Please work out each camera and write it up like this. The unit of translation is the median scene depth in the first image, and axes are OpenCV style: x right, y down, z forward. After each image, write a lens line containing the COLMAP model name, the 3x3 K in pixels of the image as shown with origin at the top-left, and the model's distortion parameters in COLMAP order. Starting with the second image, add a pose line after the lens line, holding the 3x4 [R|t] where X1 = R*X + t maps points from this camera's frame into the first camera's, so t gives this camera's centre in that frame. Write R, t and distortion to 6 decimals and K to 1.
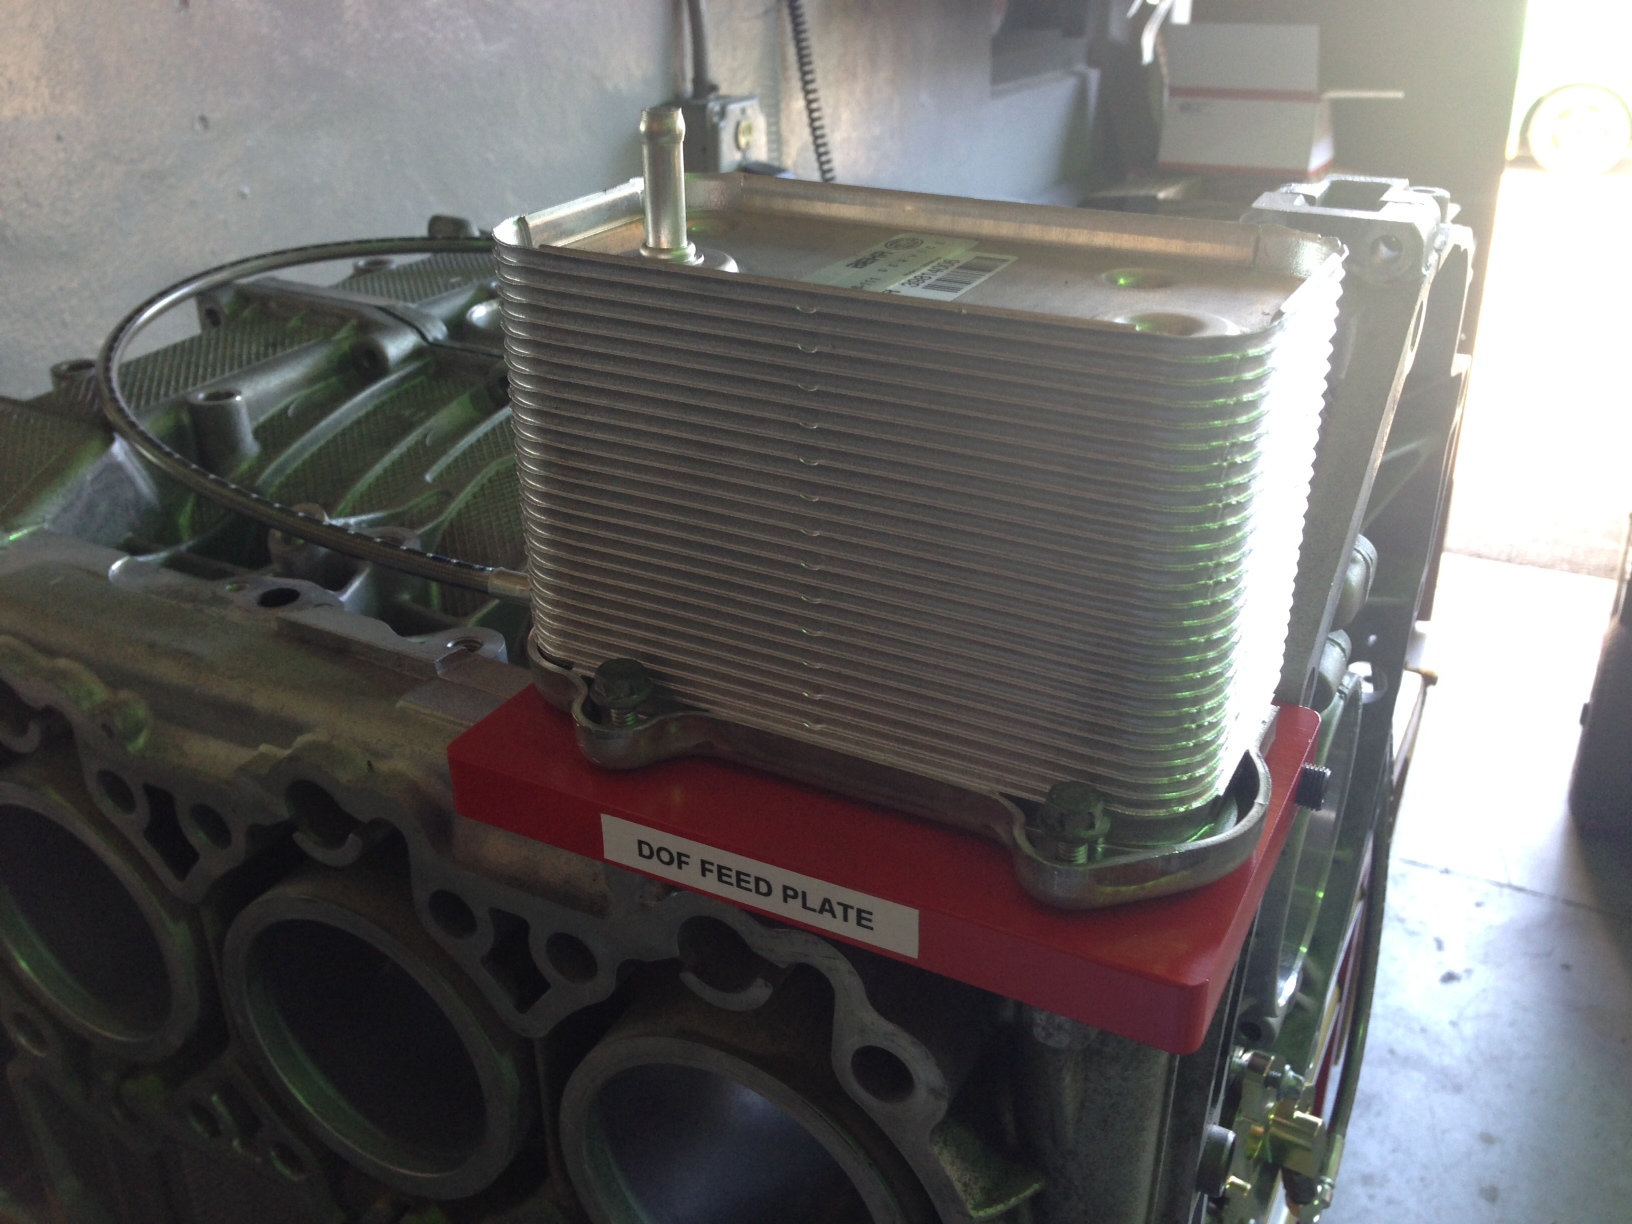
lens RADIAL K [[1441.0, 0, 816.0], [0, 1441.0, 612.0], [0, 0, 1]] dist [0.001462, -0.113802]
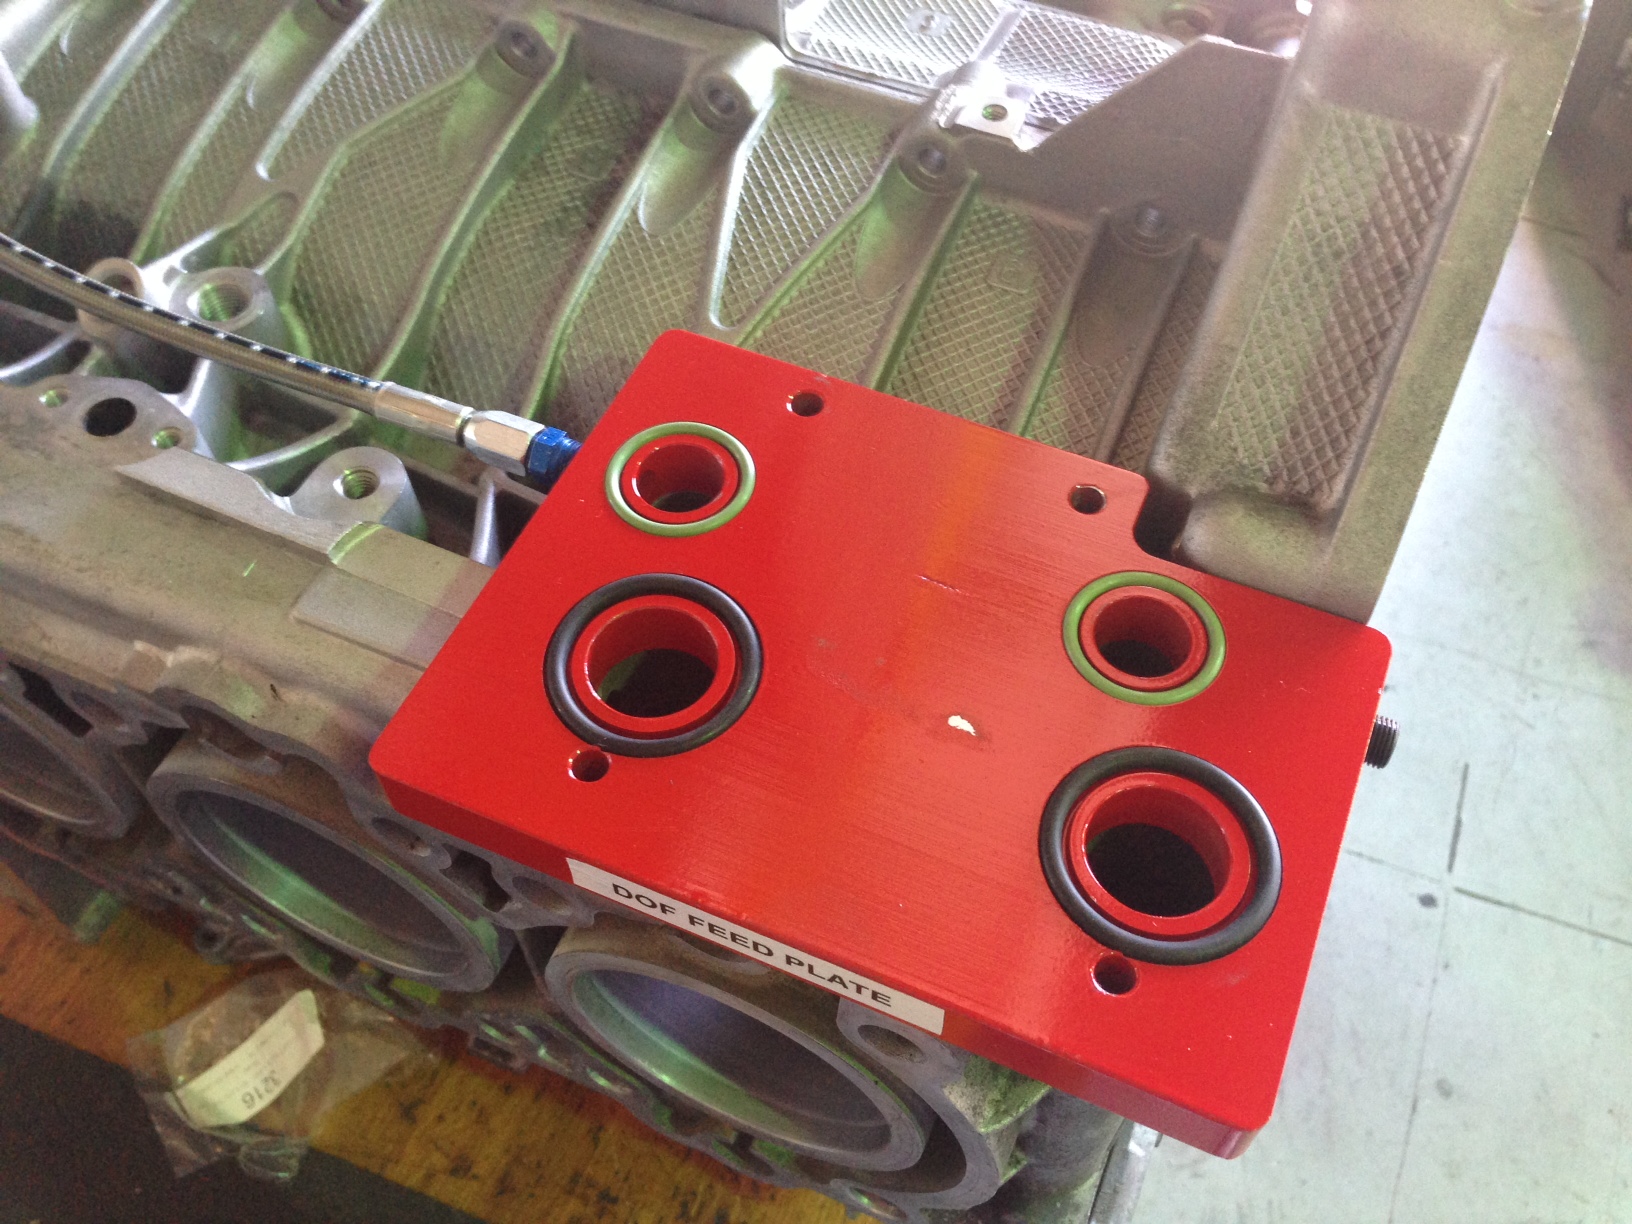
lens RADIAL K [[1441.0, 0, 816.0], [0, 1441.0, 612.0], [0, 0, 1]] dist [0.001462, -0.113802]
pose [[0.997414, -0.058923, 0.041142, -0.016917], [0.032178, 0.878065, 0.477458, -0.246847], [-0.064259, -0.474900, 0.877691, 0.193074]]
